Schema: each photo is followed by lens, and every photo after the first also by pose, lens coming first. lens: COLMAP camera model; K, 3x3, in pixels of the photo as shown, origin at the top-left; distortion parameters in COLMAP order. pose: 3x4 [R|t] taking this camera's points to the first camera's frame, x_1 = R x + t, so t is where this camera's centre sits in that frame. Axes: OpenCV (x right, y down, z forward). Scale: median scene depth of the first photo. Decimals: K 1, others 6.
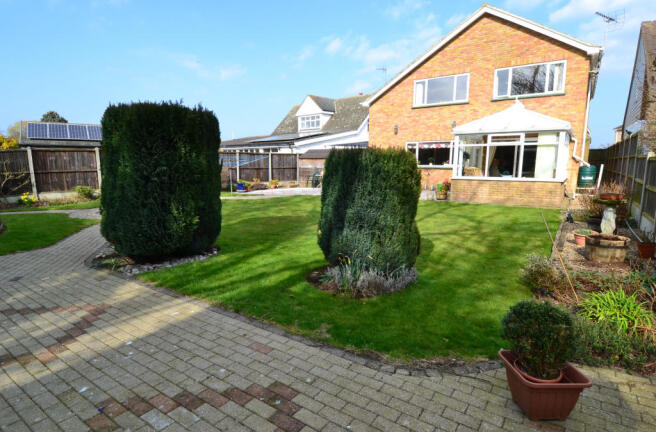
lens RADIAL K [[360.9, 0, 330.5], [0, 360.9, 214.8], [0, 0, 1]] dist [0.013635, -0.002554]
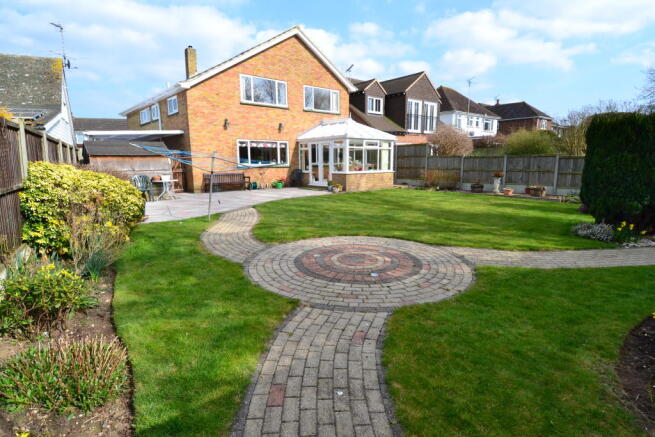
lens RADIAL K [[350.1, 0, 330.7], [0, 350.1, 220.6], [0, 0, 1]] dist [0.012795, -0.004683]
pose [[0.222828, -0.170742, 0.959789, -0.665439], [0.144161, 0.979489, 0.140777, -0.093111], [-0.964140, 0.106995, 0.242872, 0.600755]]
